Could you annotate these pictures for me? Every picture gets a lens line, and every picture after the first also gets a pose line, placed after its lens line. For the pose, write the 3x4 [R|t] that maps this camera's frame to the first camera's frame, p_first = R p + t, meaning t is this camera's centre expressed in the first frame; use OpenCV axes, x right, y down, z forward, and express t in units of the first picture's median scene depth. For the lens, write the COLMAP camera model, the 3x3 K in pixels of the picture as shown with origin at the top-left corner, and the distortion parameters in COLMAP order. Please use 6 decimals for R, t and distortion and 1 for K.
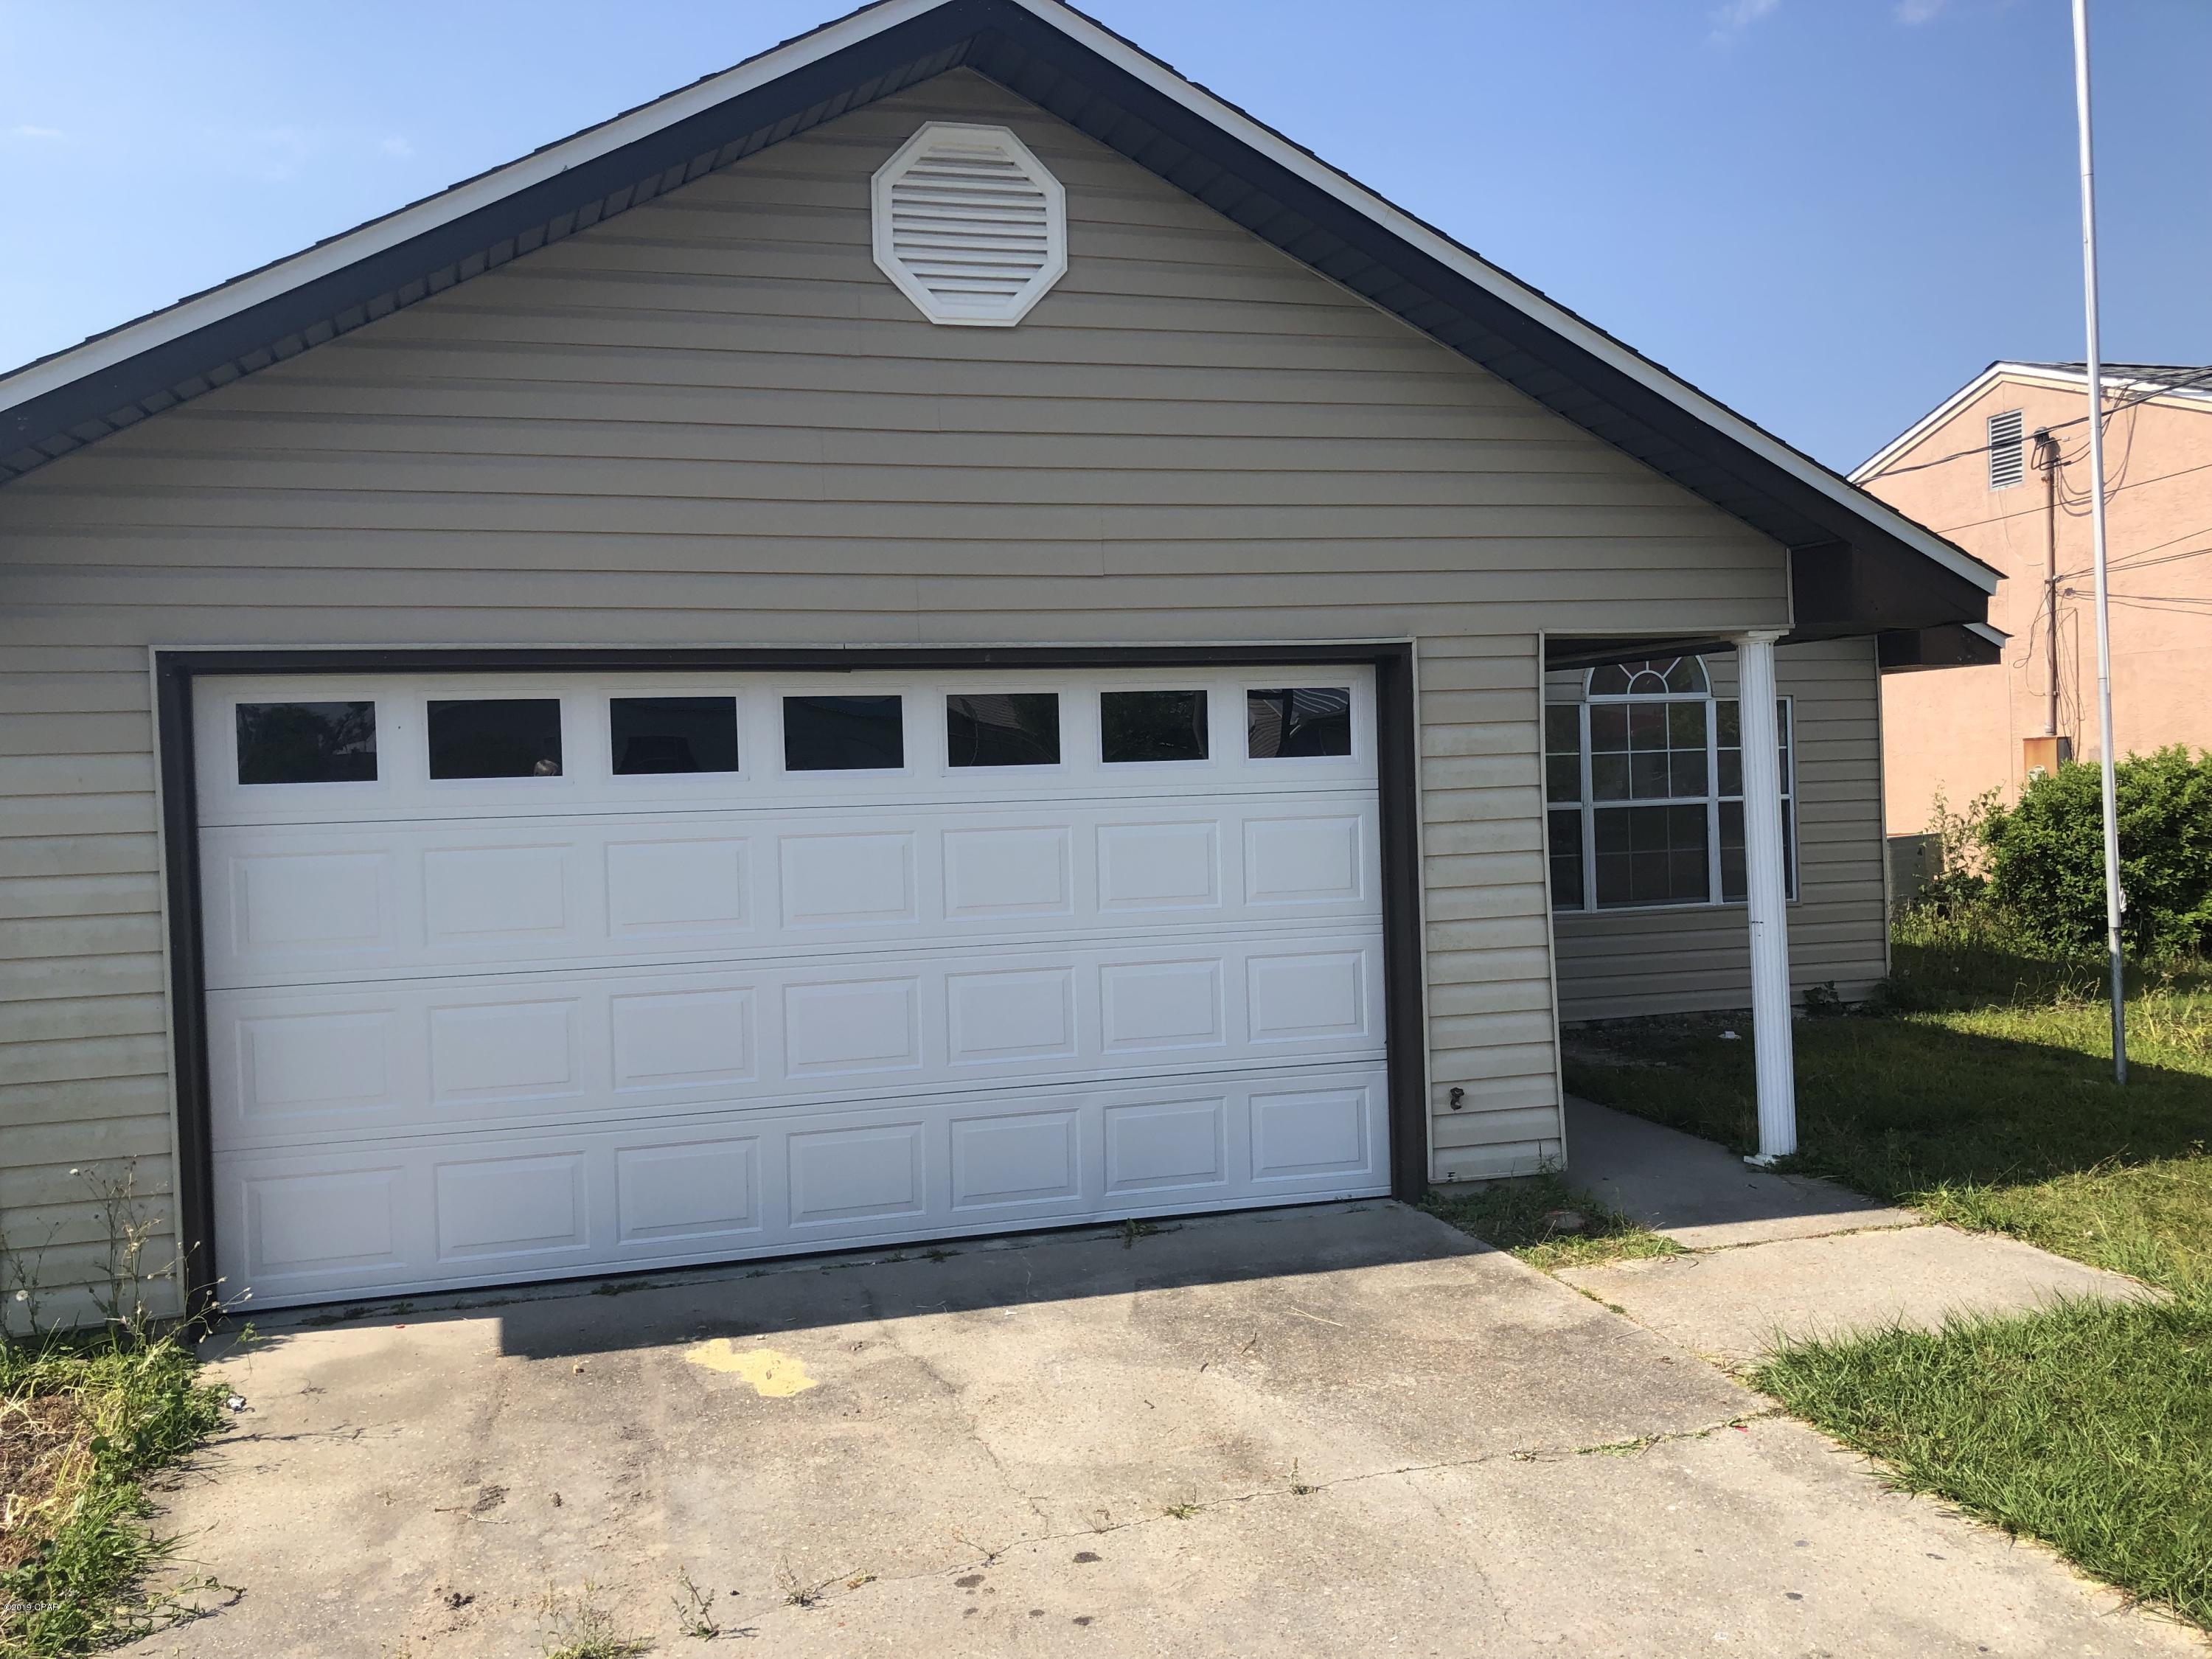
lens RADIAL K [[1839.9, 0, 1094.8], [0, 1839.9, 820.0], [0, 0, 1]] dist [0.087229, -0.293813]
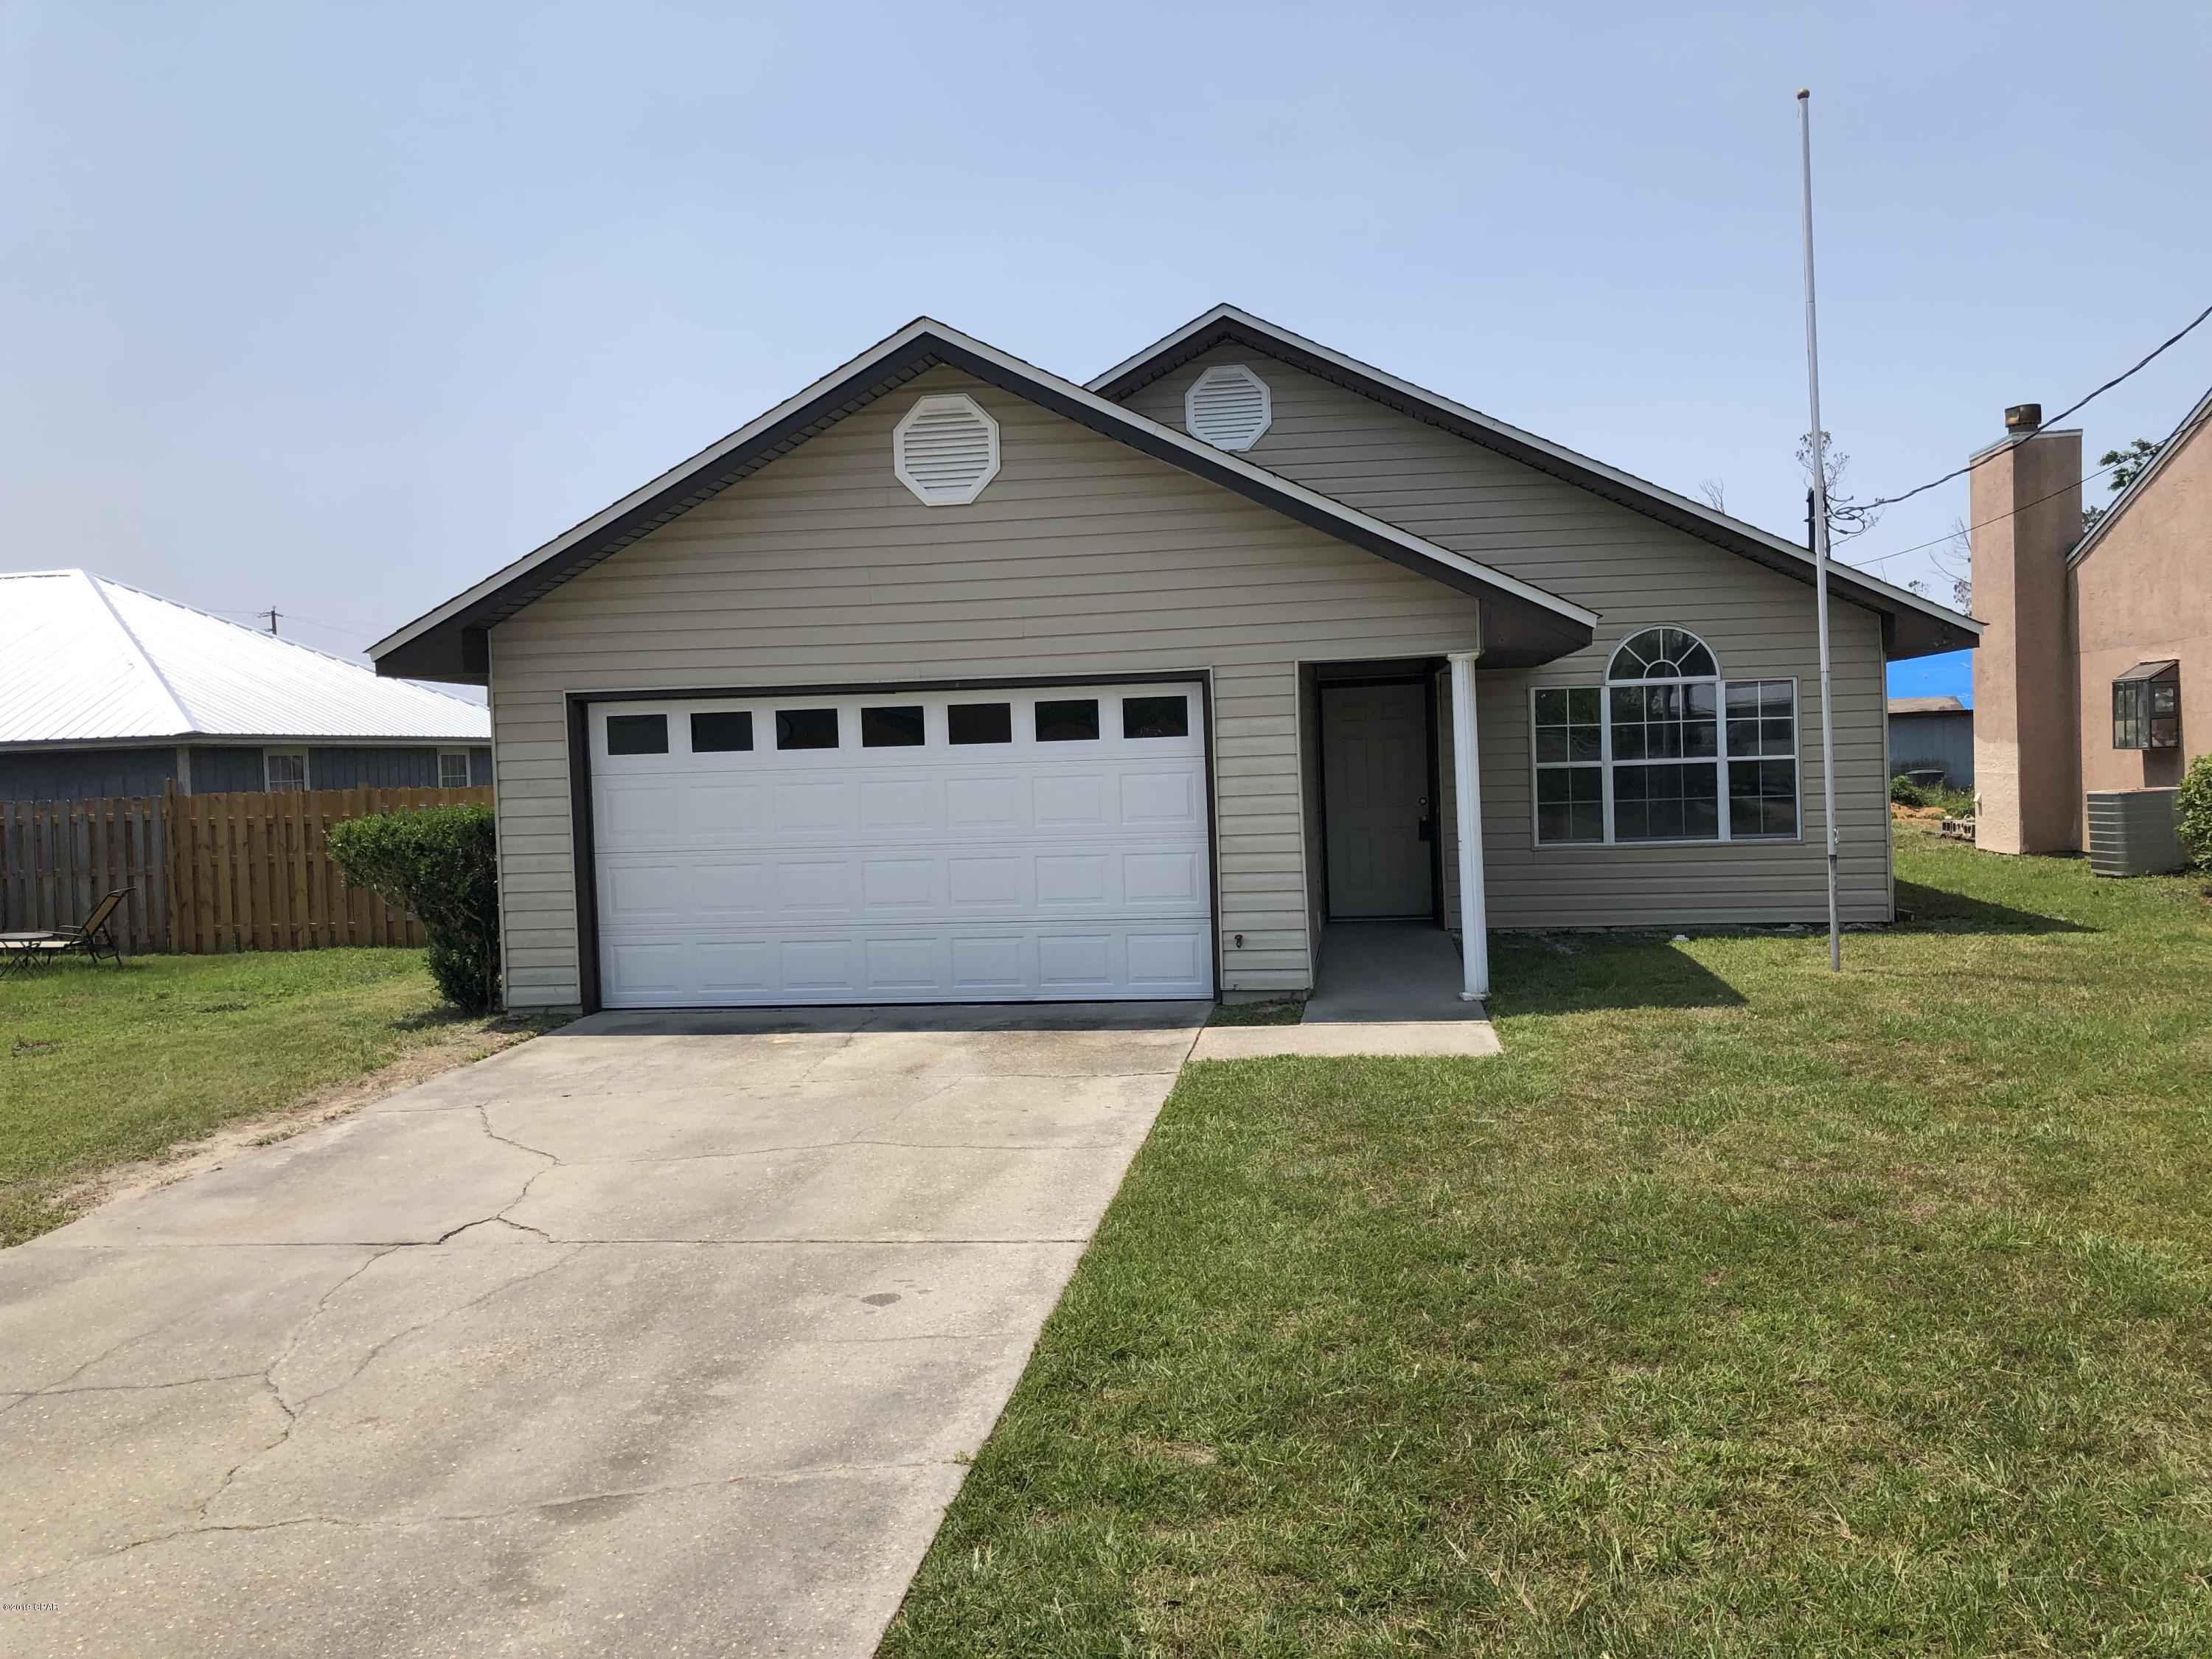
lens RADIAL K [[1846.9, 0, 1106.0], [0, 1846.9, 829.5], [0, 0, 1]] dist [0.039754, -0.065057]
pose [[0.910500, 0.016004, -0.413199, 0.790851], [-0.003185, 0.999493, 0.031694, -0.002881], [0.413496, -0.027541, 0.910089, -0.580326]]
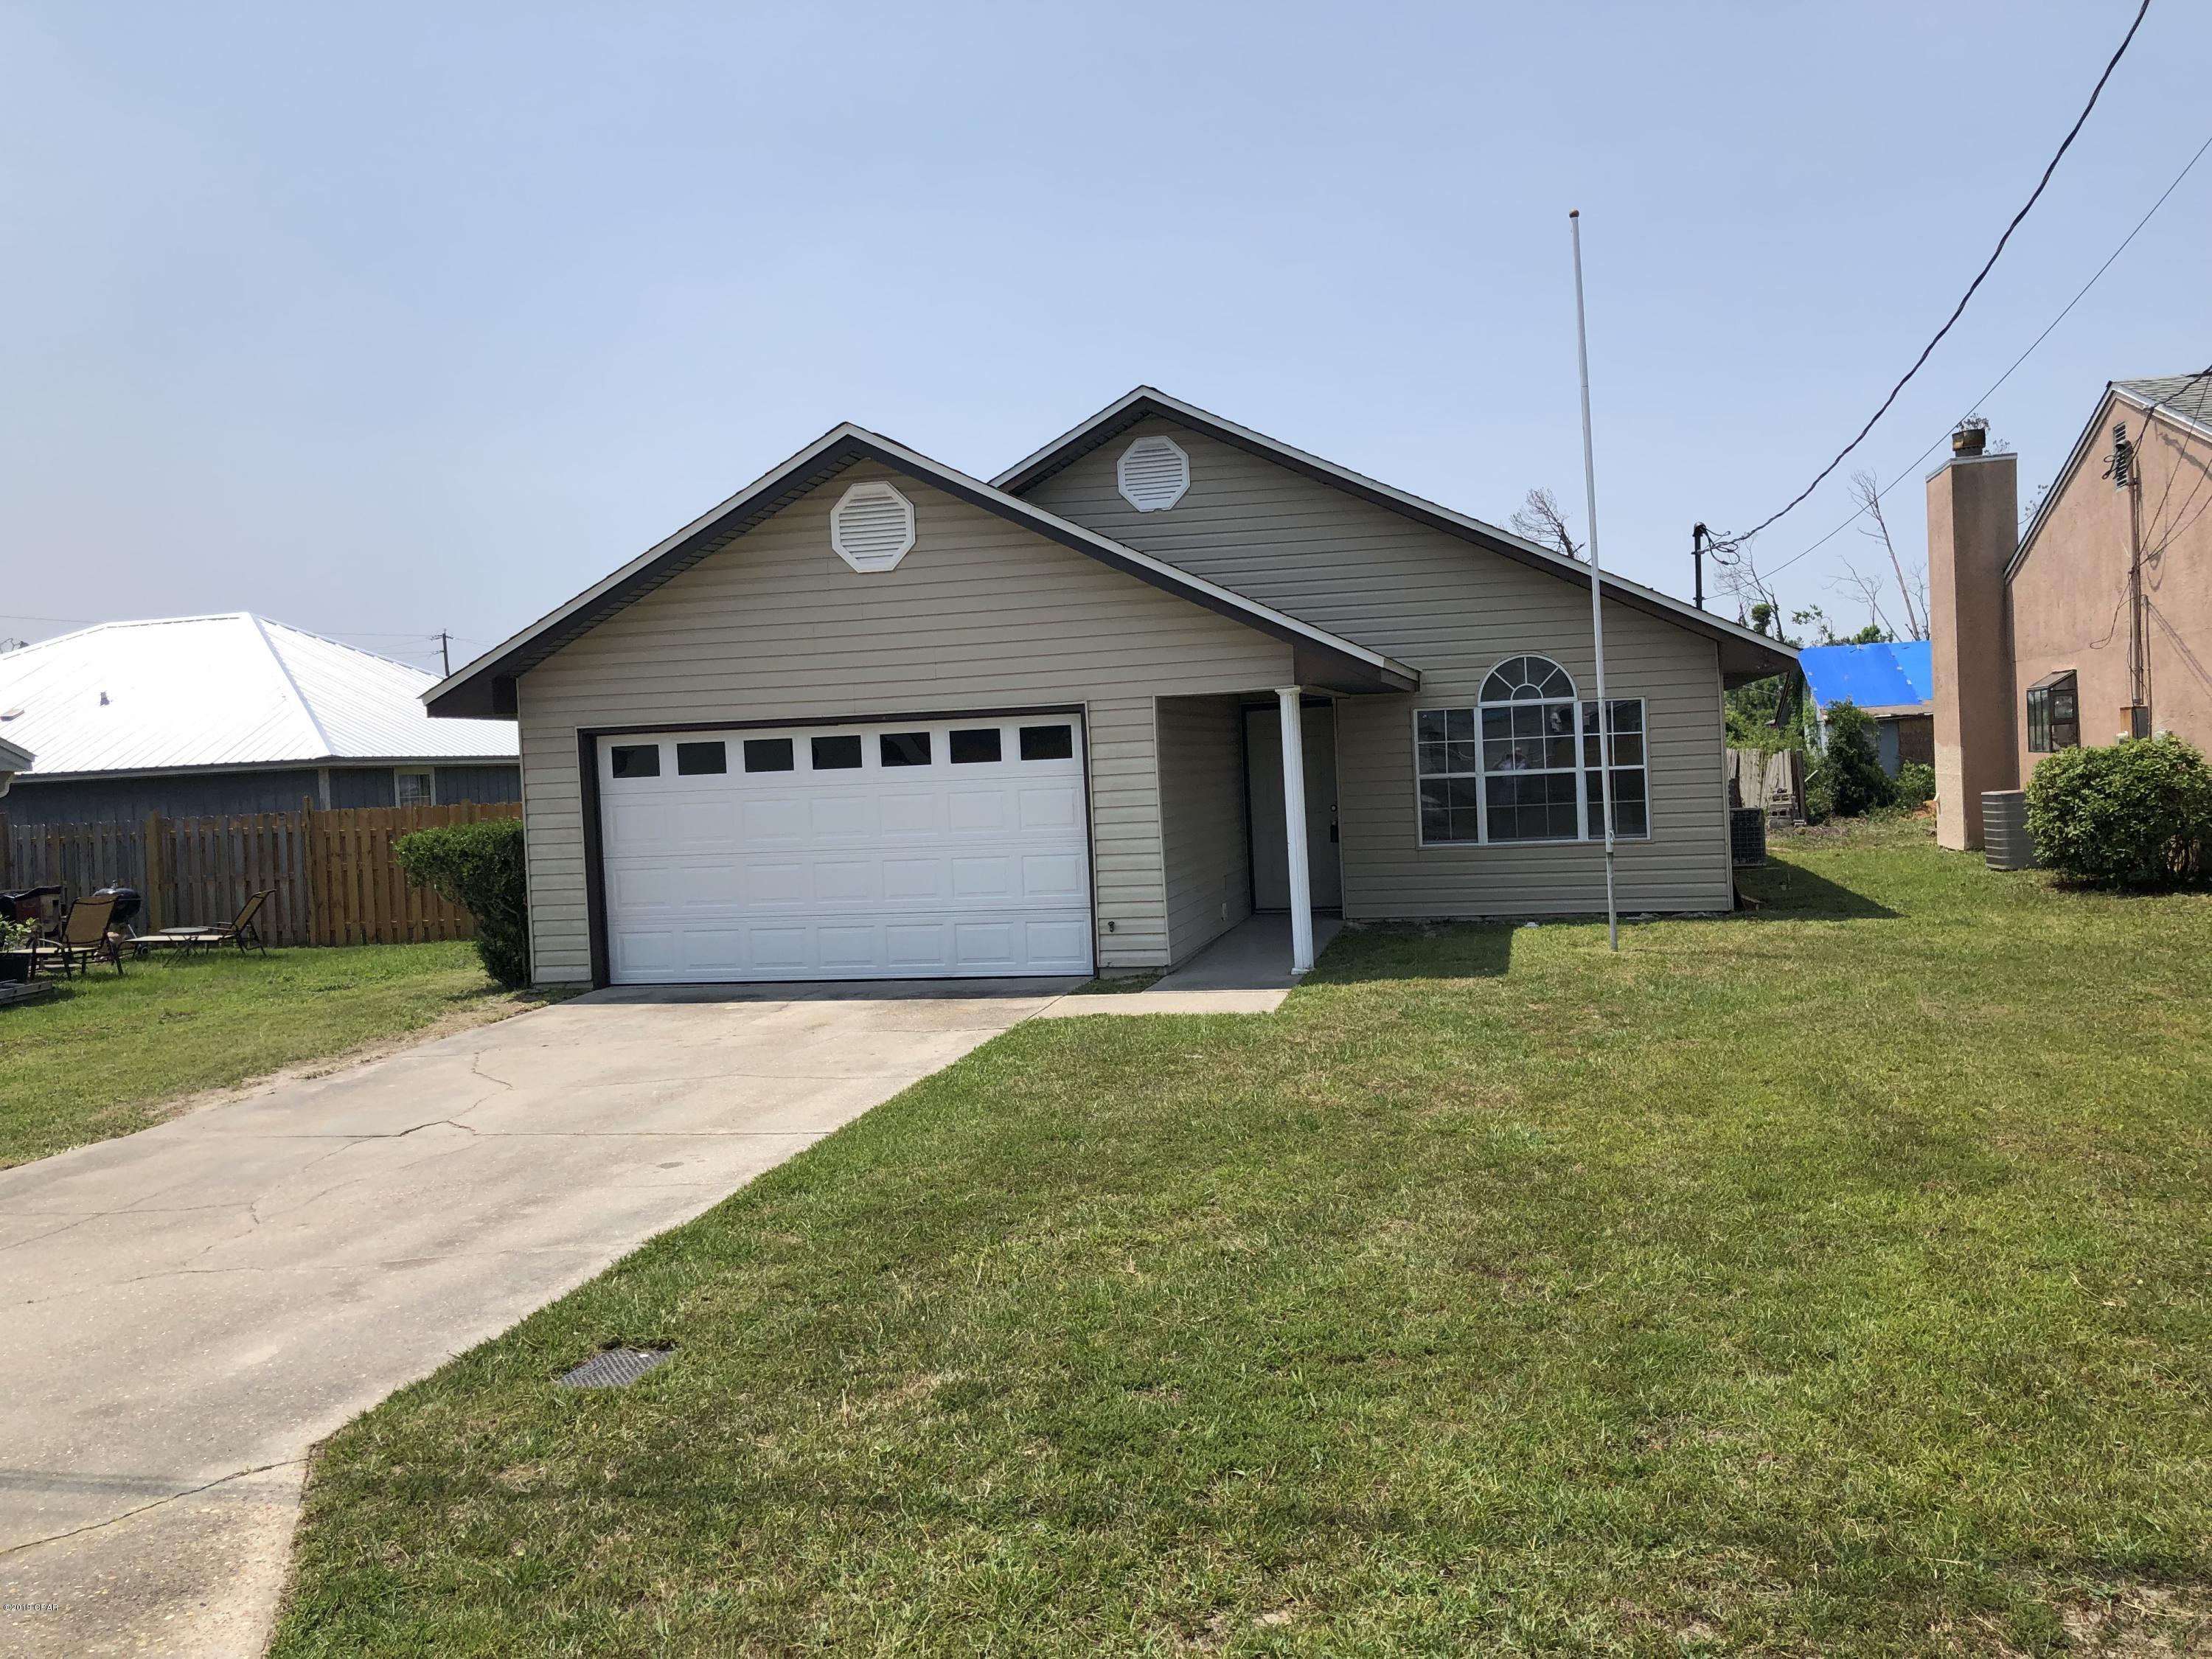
lens RADIAL K [[1840.0, 0, 1106.0], [0, 1840.0, 829.5], [0, 0, 1]] dist [0.060213, -0.148815]
pose [[0.870459, 0.008108, -0.492173, 1.209059], [0.007804, 0.999511, 0.030268, -0.017618], [0.492178, -0.030188, 0.869971, -0.775026]]
